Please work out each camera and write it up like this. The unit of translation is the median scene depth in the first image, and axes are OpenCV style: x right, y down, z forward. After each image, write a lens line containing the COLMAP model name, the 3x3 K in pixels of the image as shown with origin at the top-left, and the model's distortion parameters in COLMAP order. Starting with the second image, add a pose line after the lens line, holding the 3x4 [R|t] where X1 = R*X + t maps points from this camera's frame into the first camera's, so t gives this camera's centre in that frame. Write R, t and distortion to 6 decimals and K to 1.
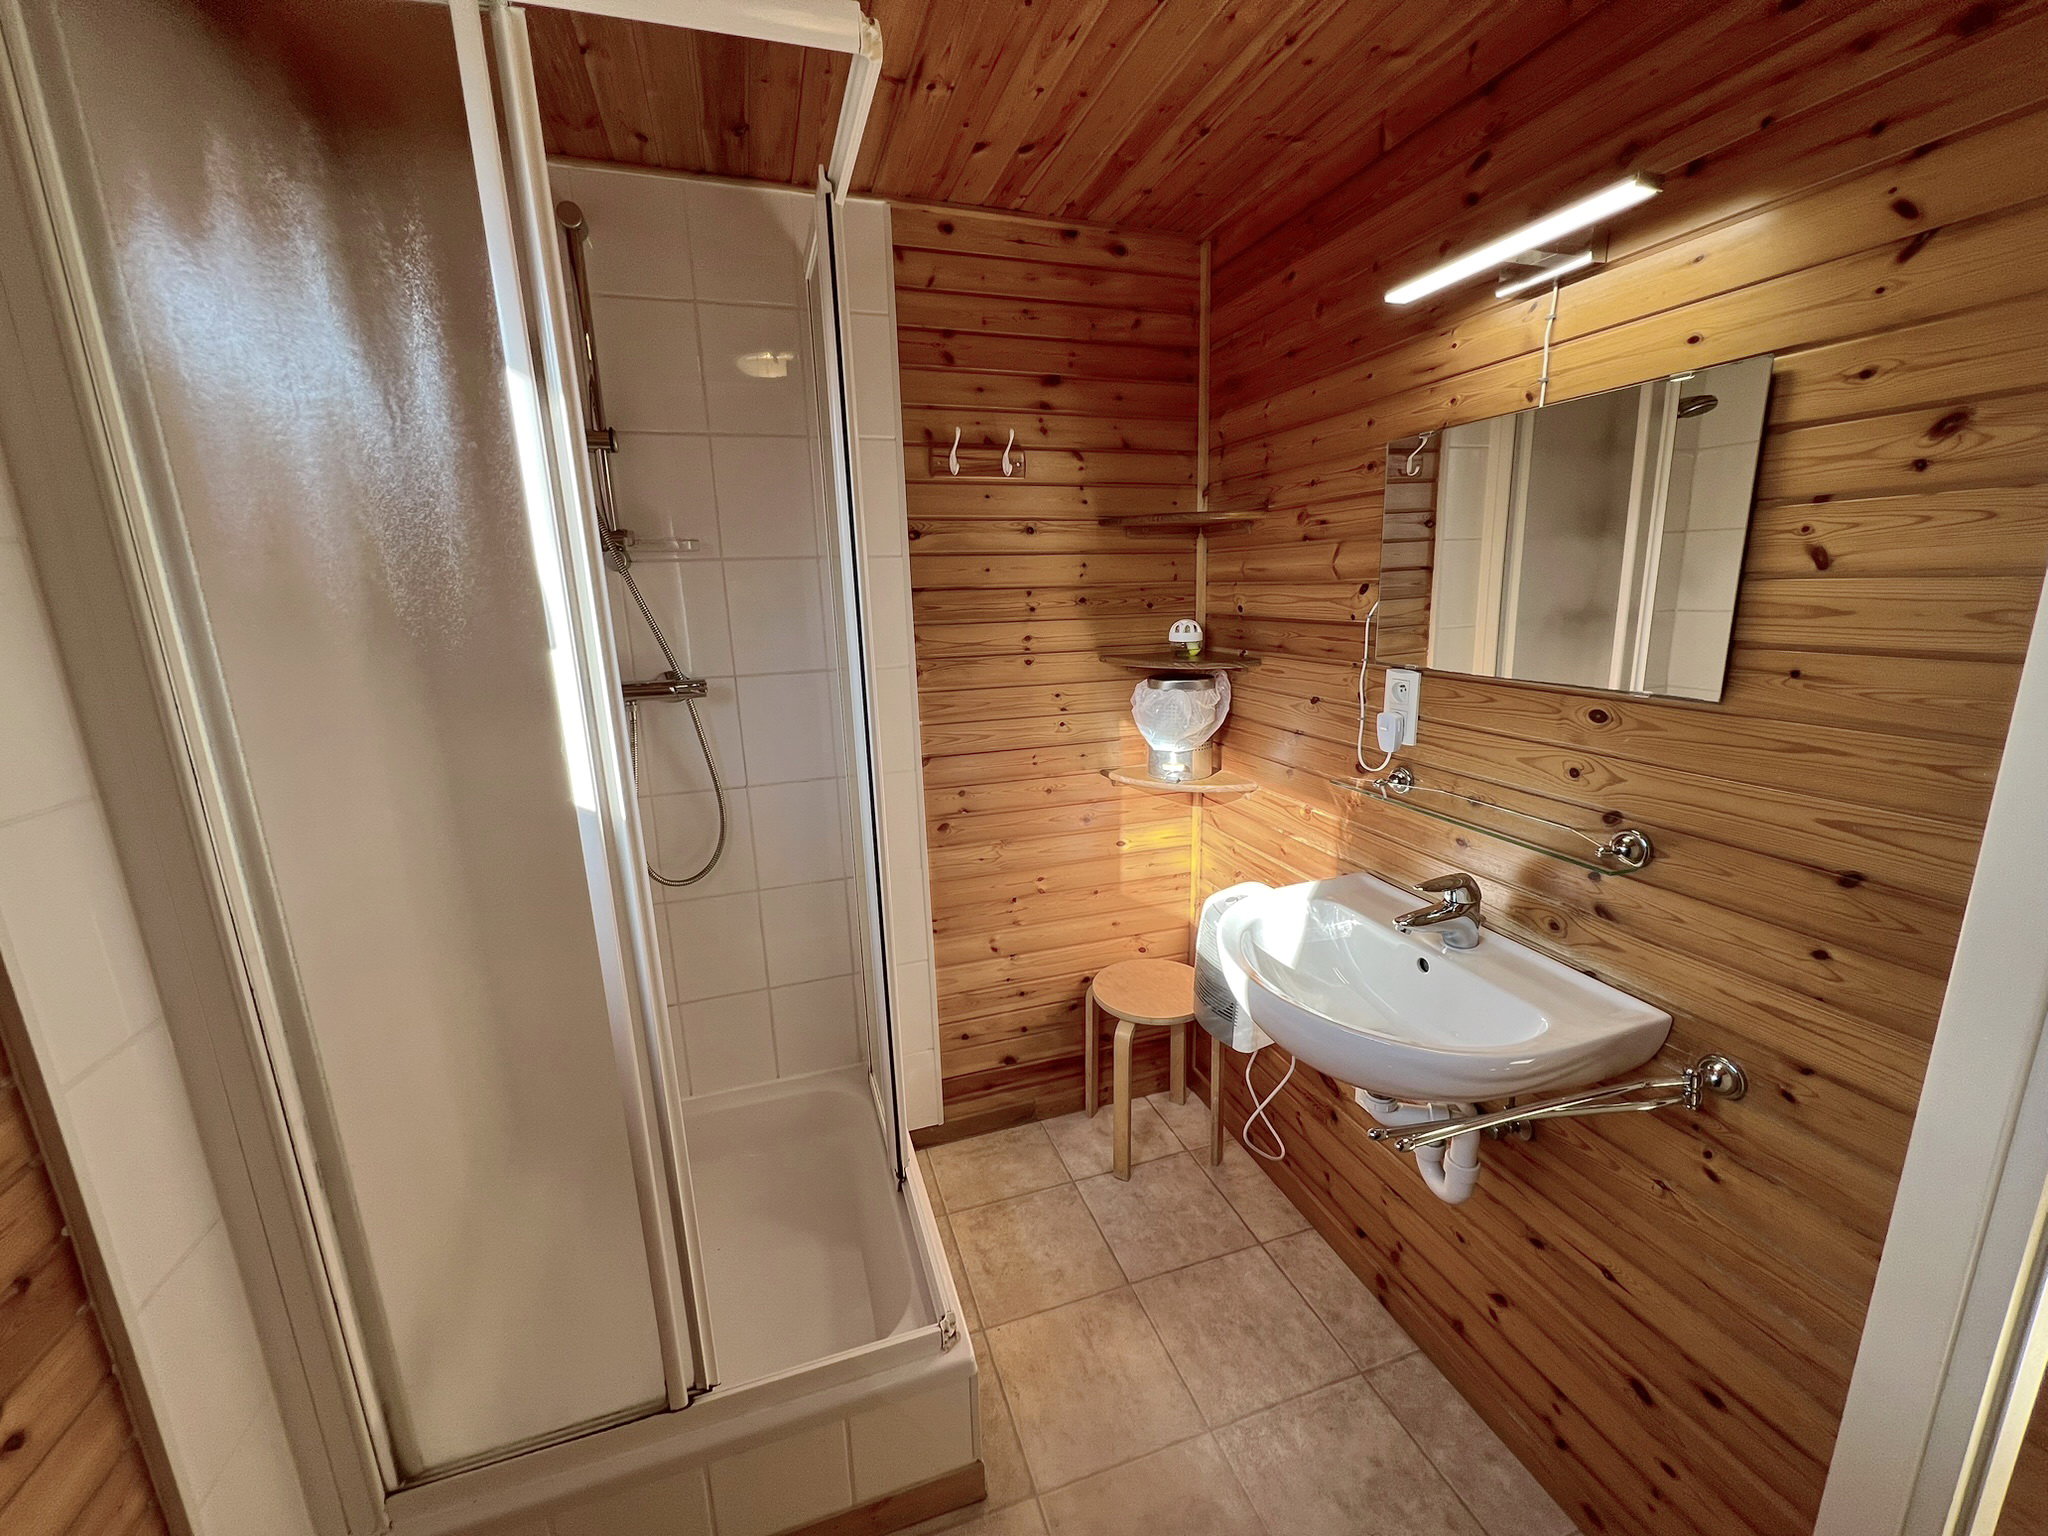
lens RADIAL K [[814.8, 0, 1015.0], [0, 814.8, 767.3], [0, 0, 1]] dist [-0.001794, -0.000014]
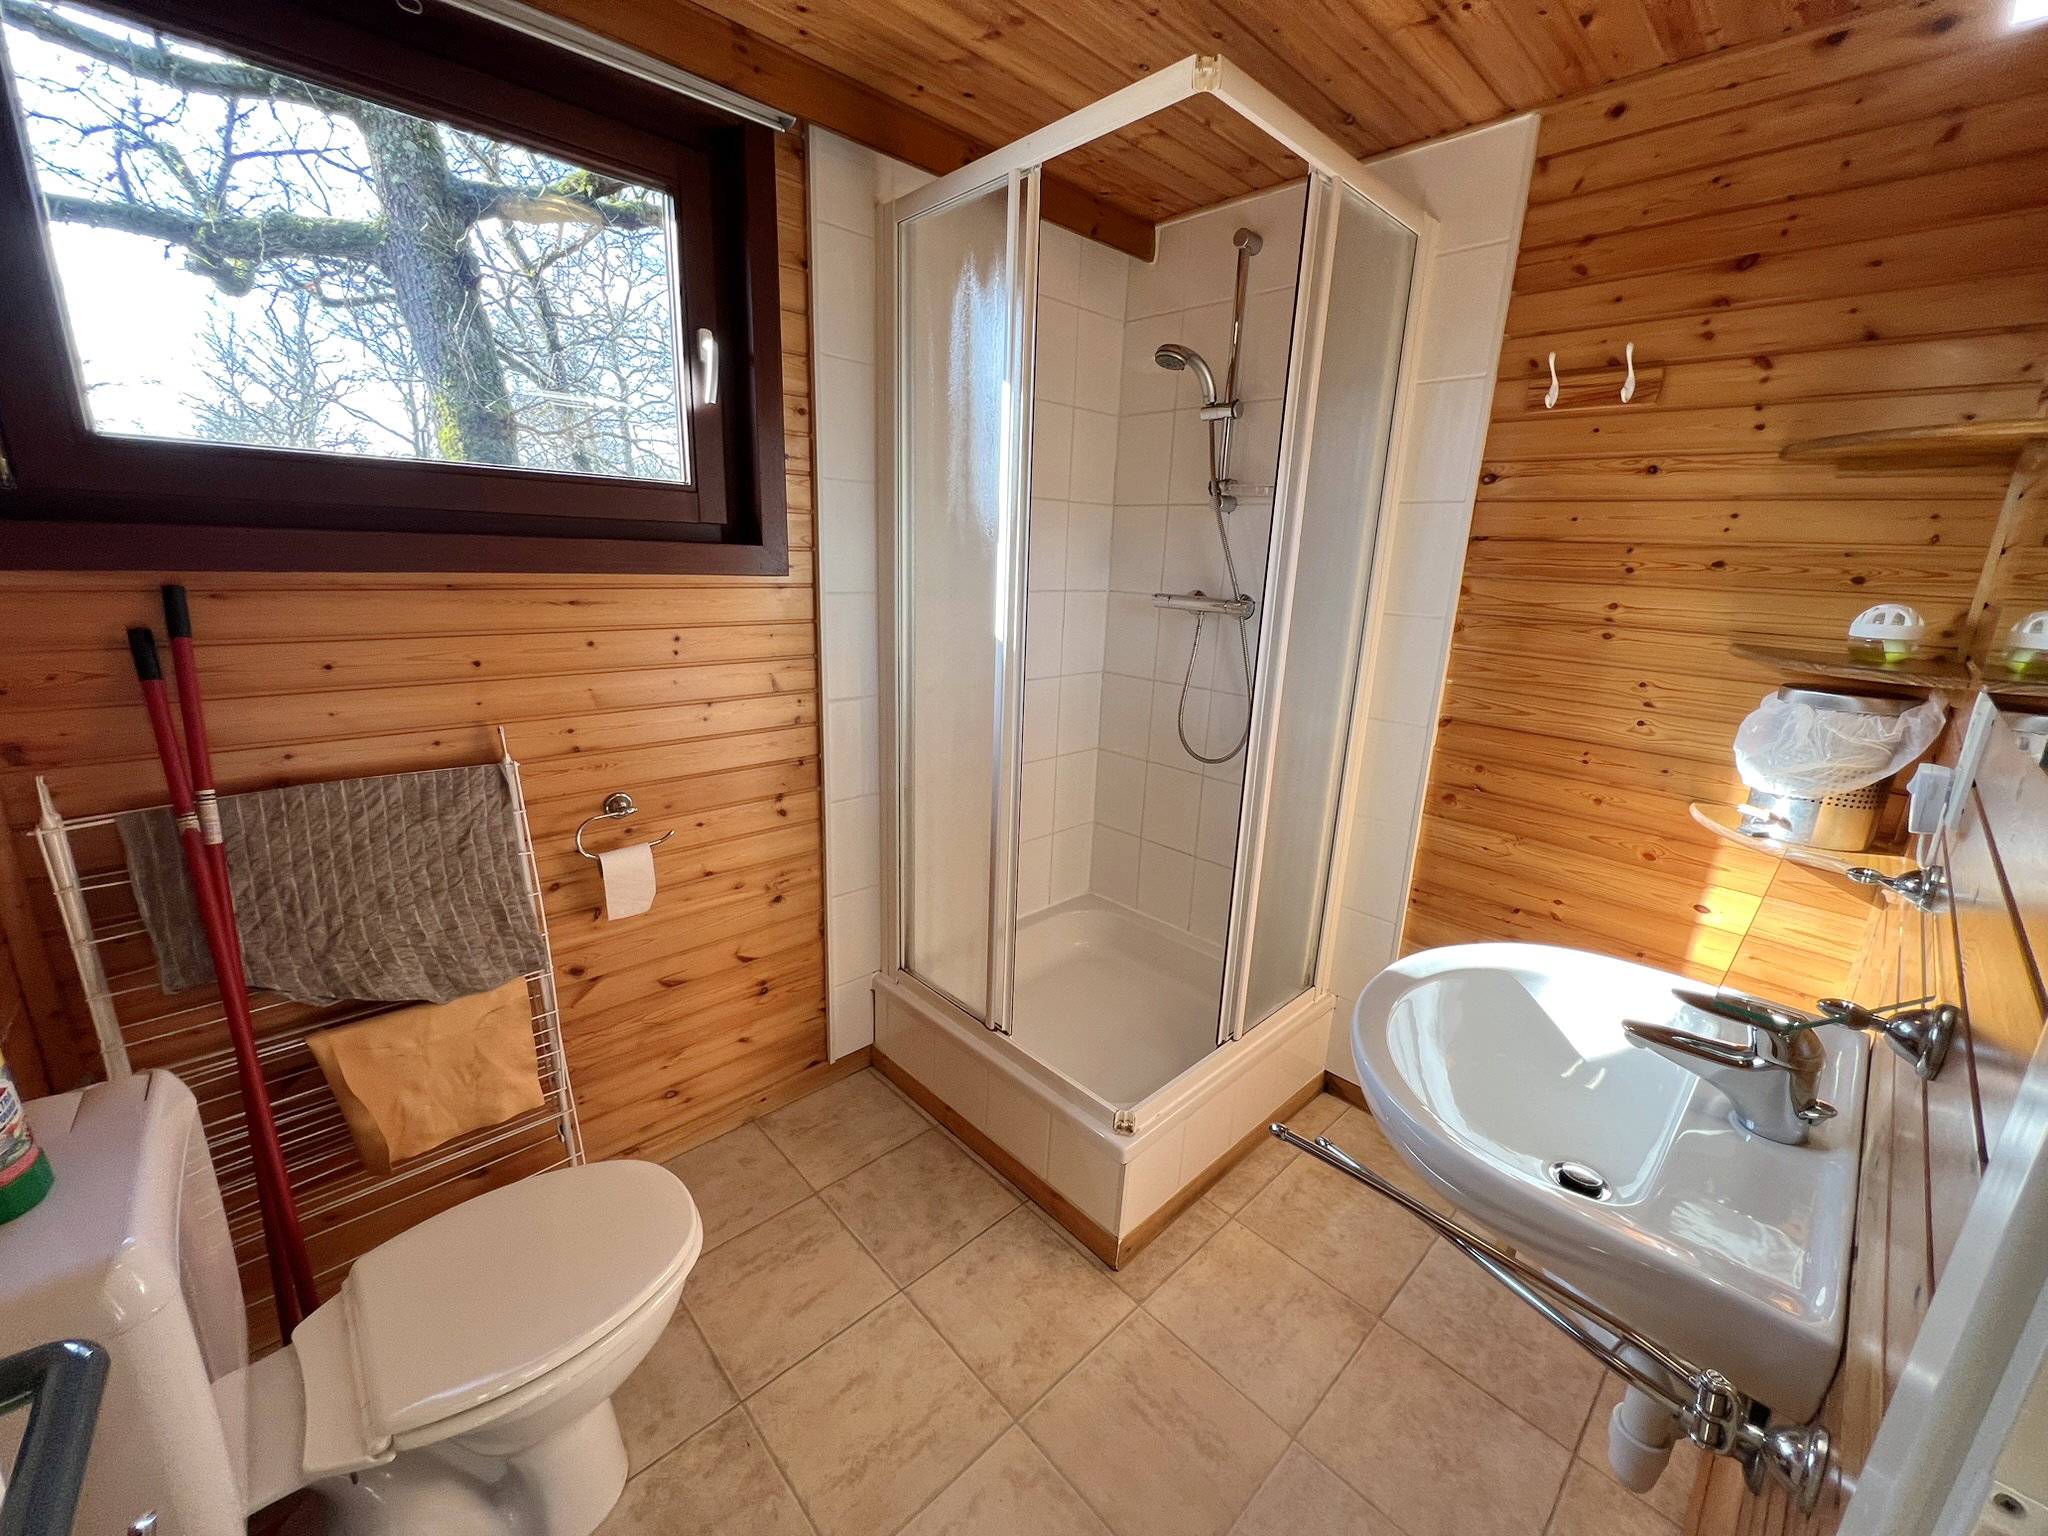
lens RADIAL K [[814.8, 0, 1012.0], [0, 814.8, 767.6], [0, 0, 1]] dist [-0.001794, -0.000014]
pose [[0.427753, 0.277724, -0.860172, 0.510297], [-0.249224, 0.950978, 0.183107, -0.005588], [0.868858, 0.136051, 0.476000, 0.123502]]
